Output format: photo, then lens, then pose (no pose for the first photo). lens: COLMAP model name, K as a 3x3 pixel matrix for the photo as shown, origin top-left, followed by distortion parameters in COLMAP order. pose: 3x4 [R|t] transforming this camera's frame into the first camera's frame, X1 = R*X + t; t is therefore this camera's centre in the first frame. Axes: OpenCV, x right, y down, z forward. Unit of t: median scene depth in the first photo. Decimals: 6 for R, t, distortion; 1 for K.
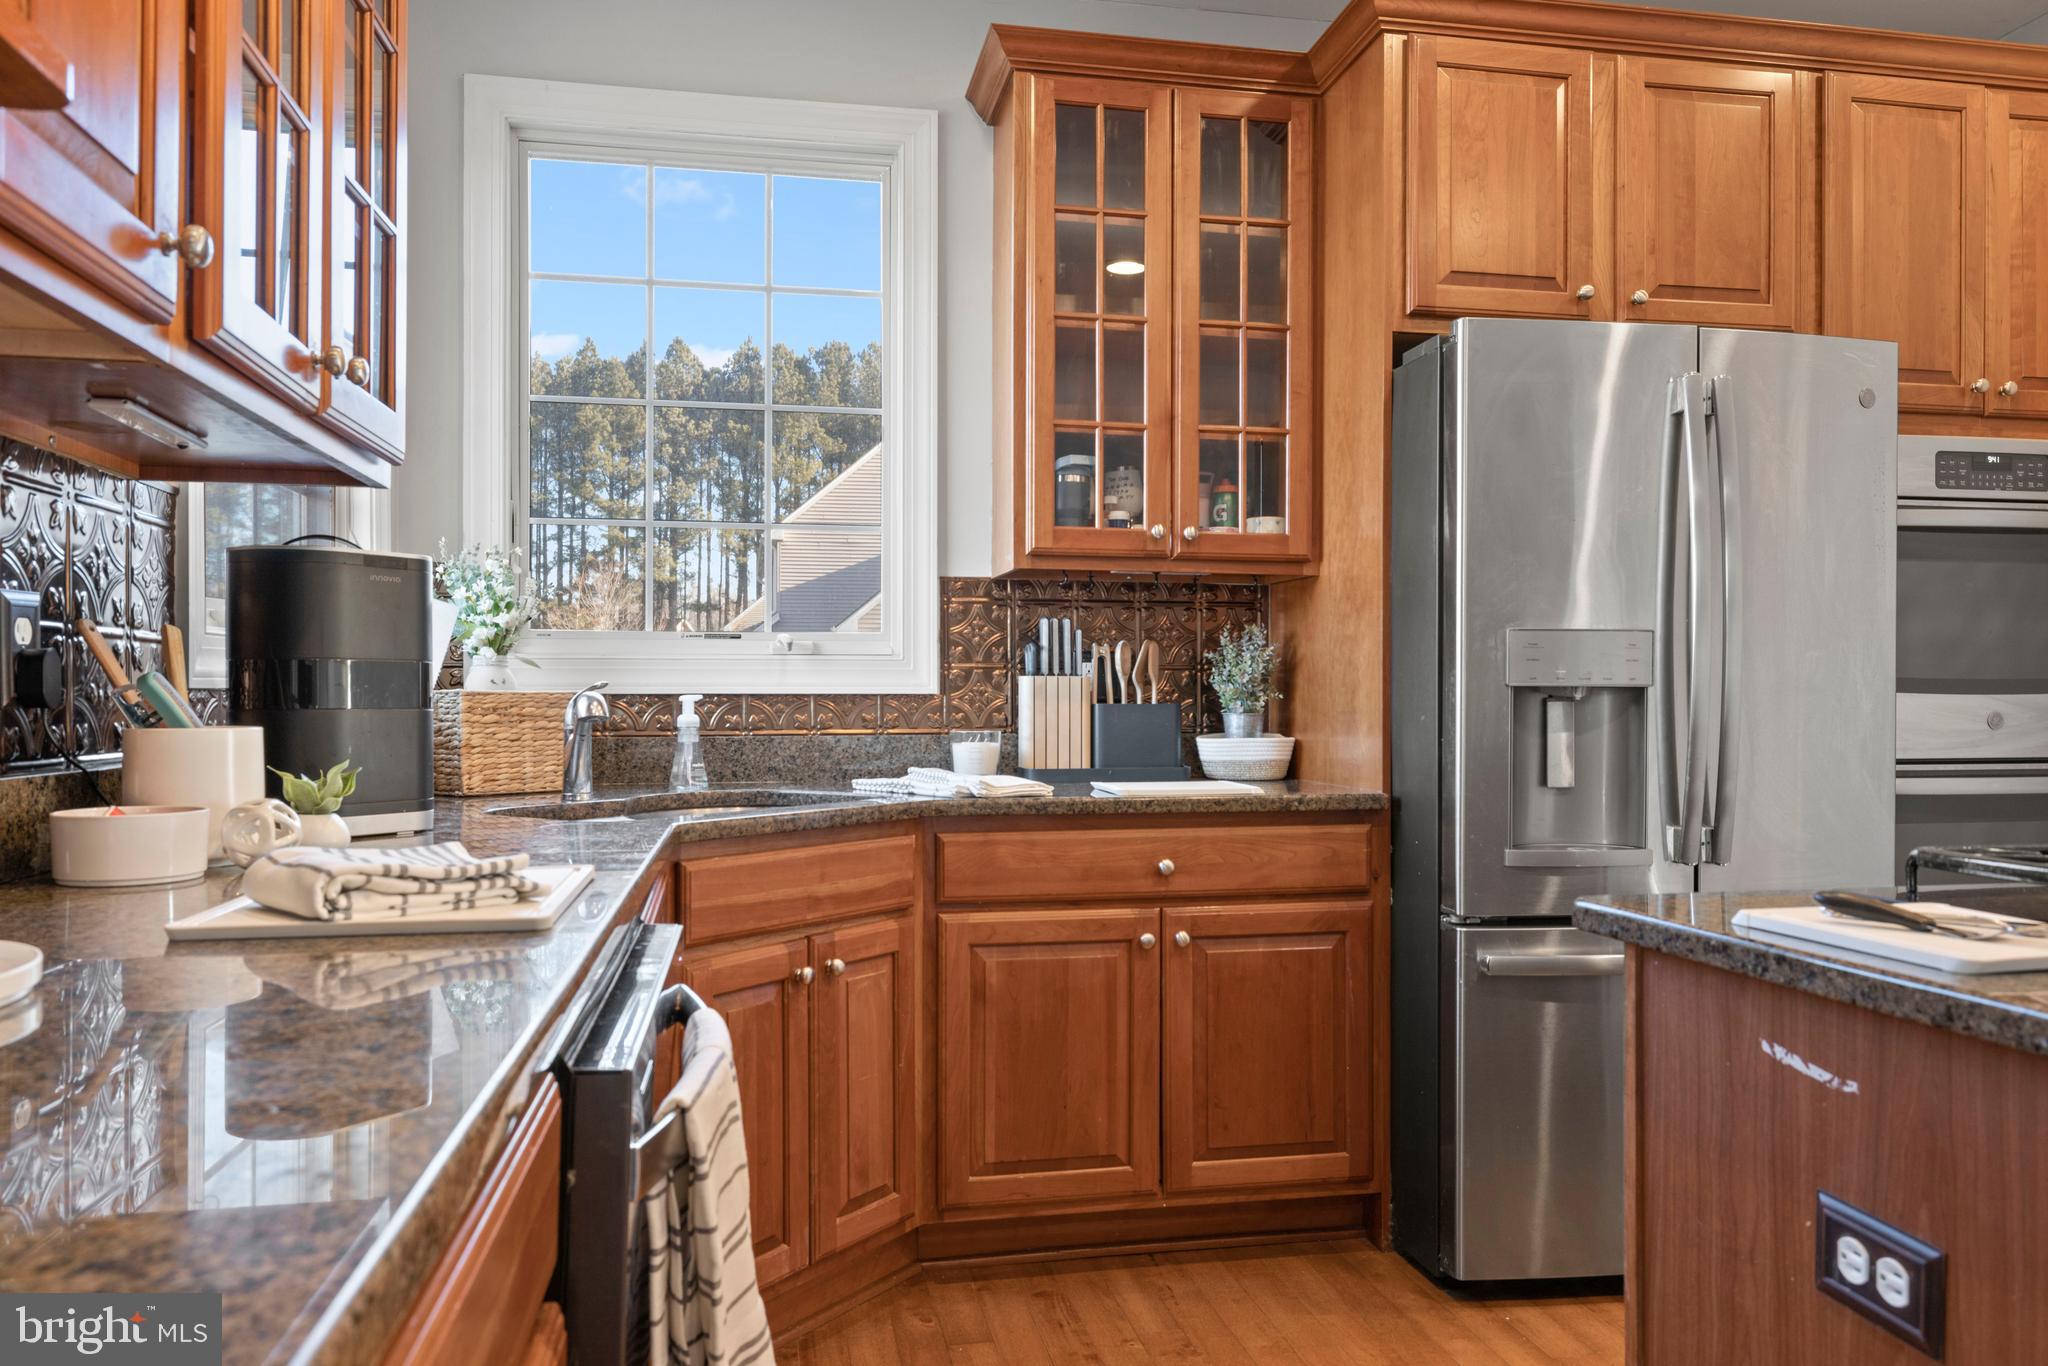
lens RADIAL K [[1395.2, 0, 1021.3], [0, 1395.2, 703.0], [0, 0, 1]] dist [0.003659, 0.001456]
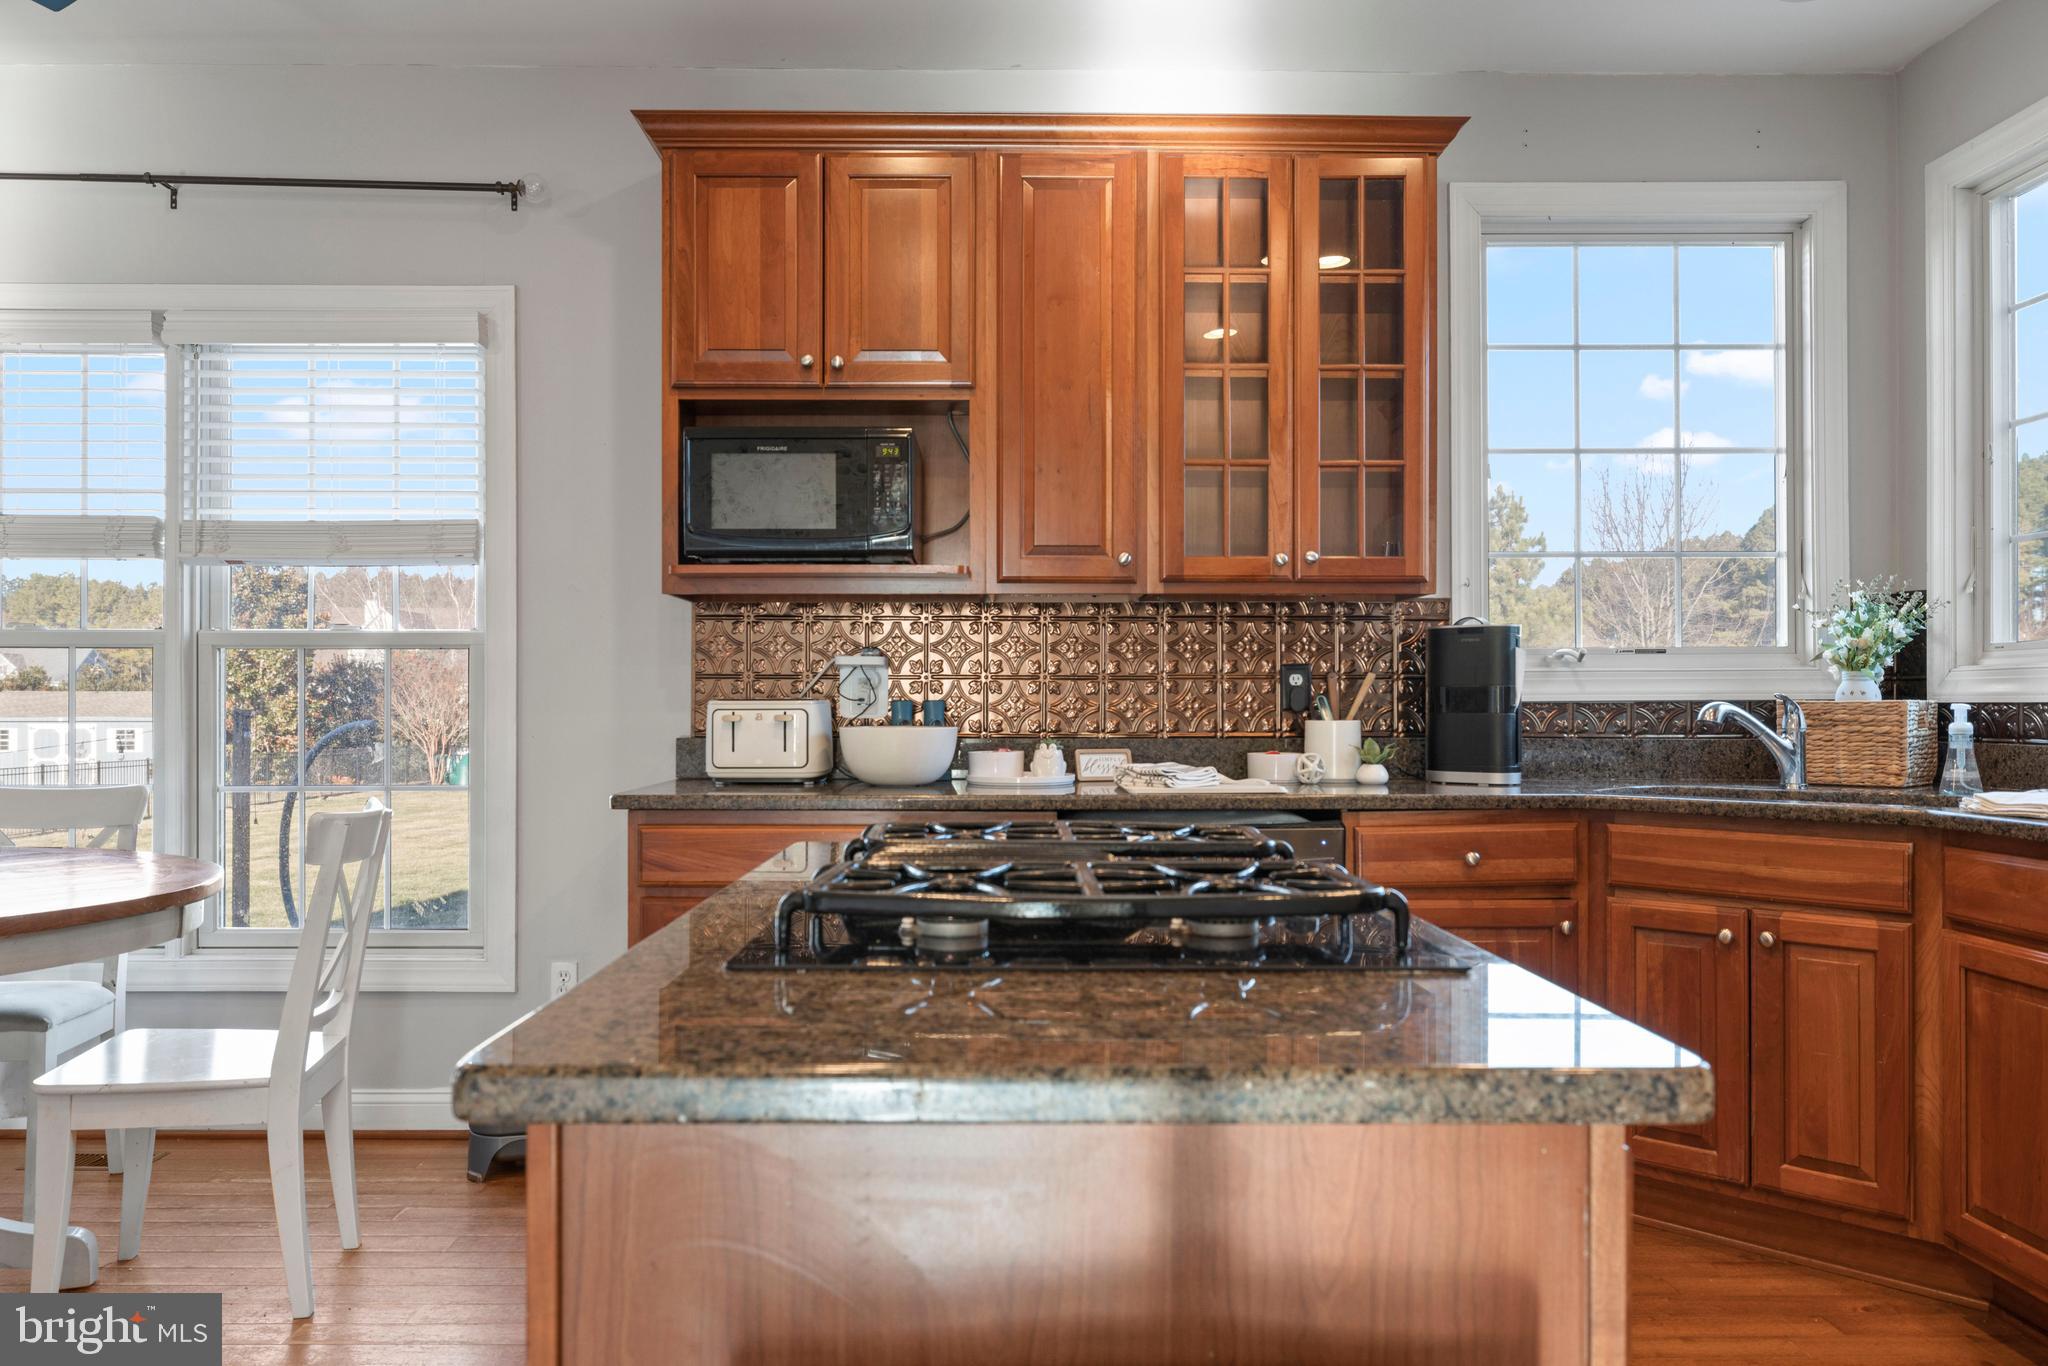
lens RADIAL K [[1395.2, 0, 1021.3], [0, 1395.2, 703.0], [0, 0, 1]] dist [0.003659, 0.001456]
pose [[-0.168073, -0.000441, -0.985774, 0.875497], [-0.002236, 0.999997, -0.000066, -0.004478], [0.985772, 0.002193, -0.168073, 0.462083]]
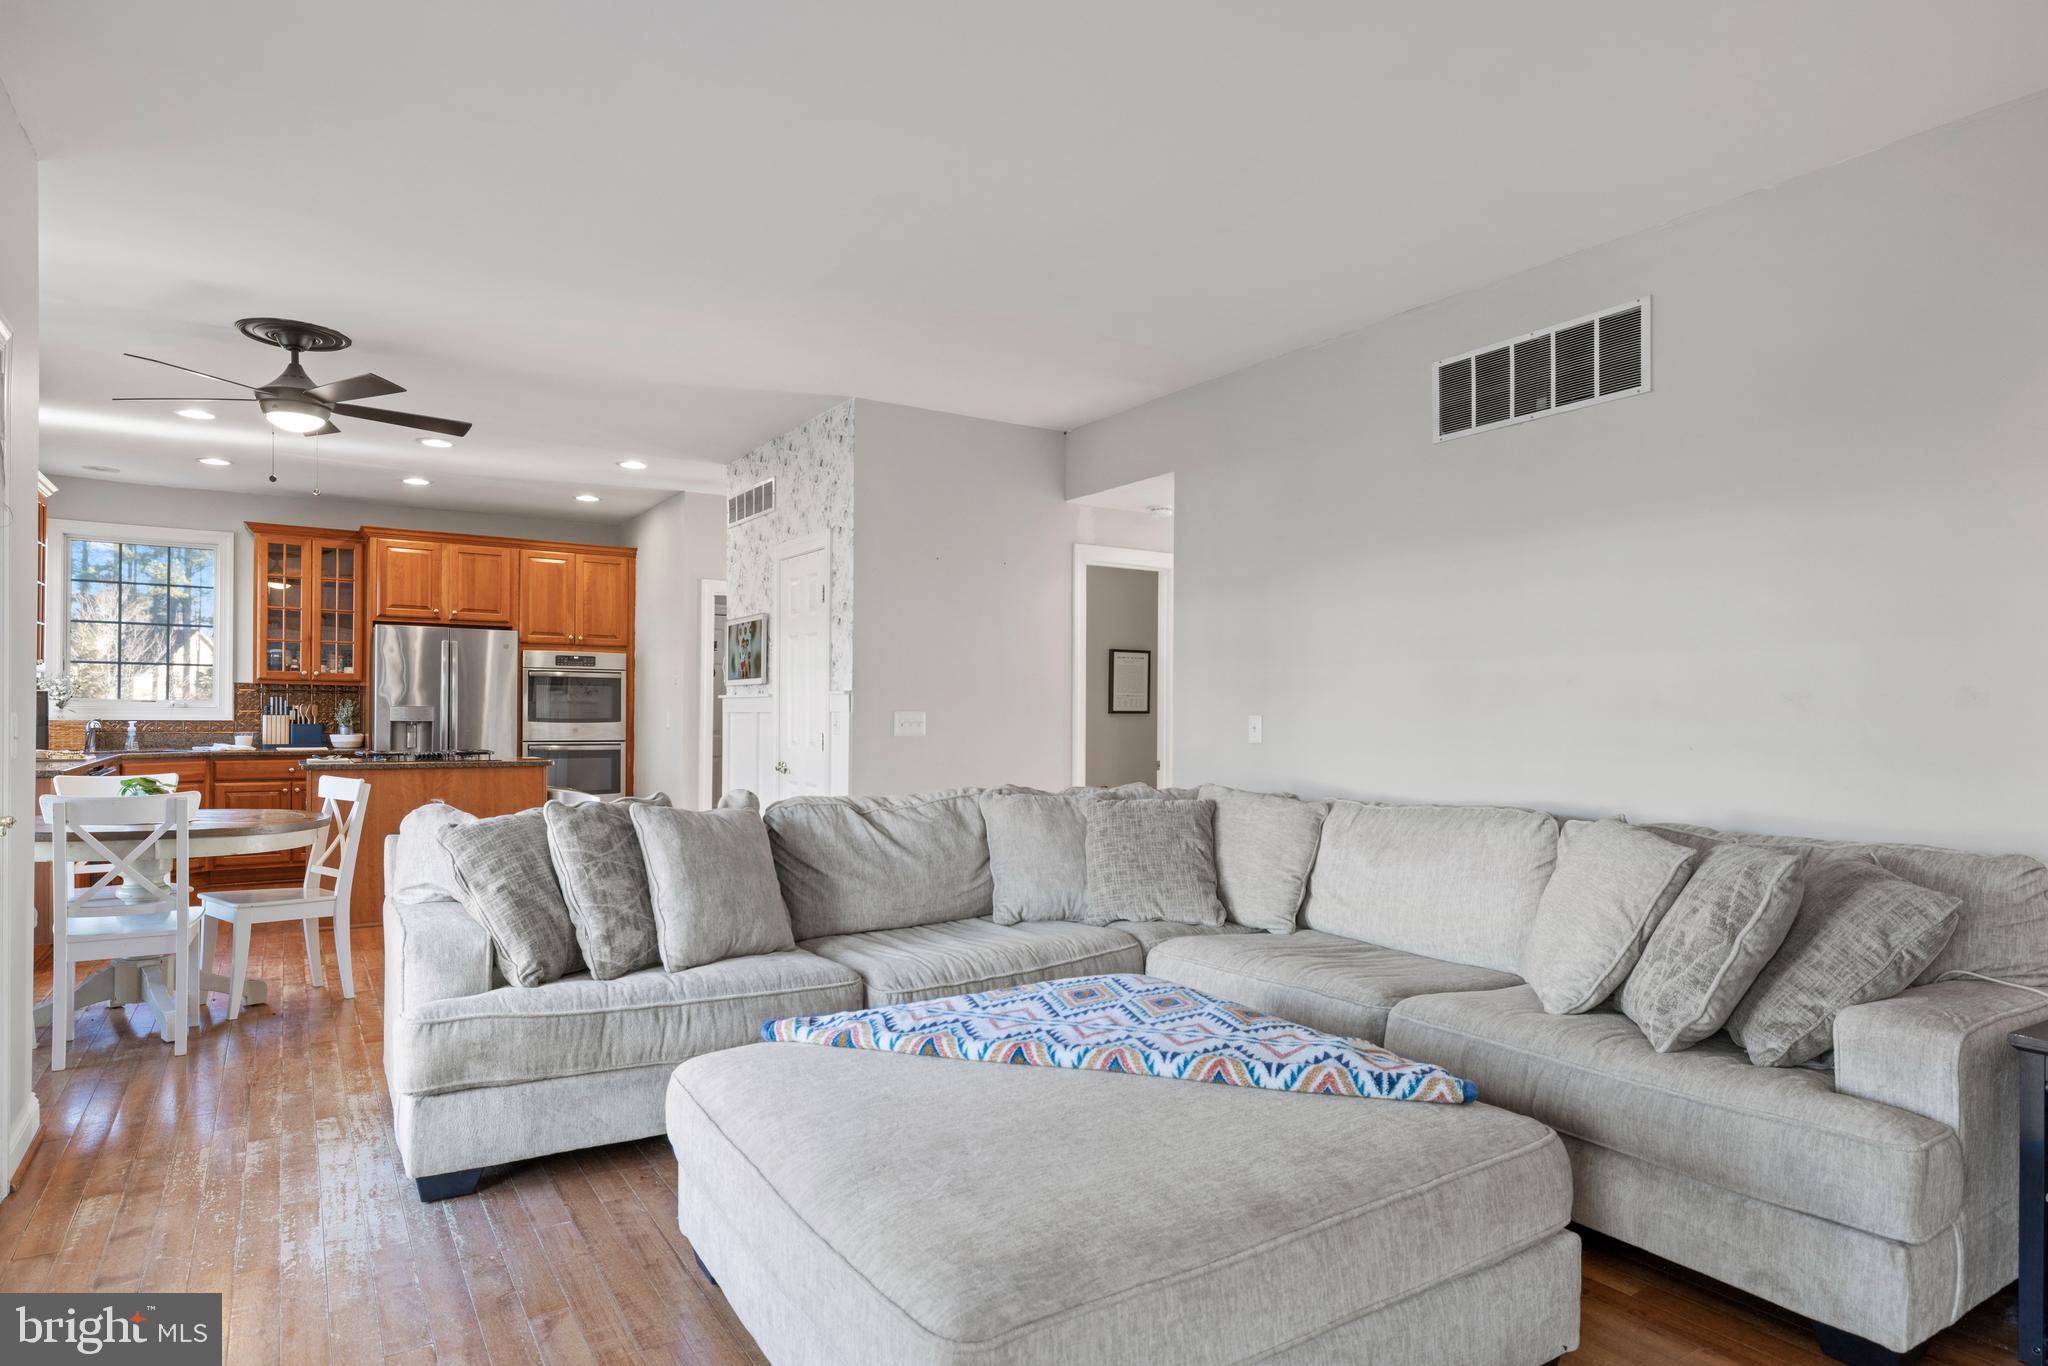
lens RADIAL K [[1154.3, 0, 1023.9], [0, 1154.3, 709.2], [0, 0, 1]] dist [-0.000297, 0.001576]
pose [[0.928542, 0.010519, 0.371078, 0.666681], [-0.009200, 0.999944, -0.005325, -0.036595], [-0.371113, 0.001531, 0.928586, -2.183538]]
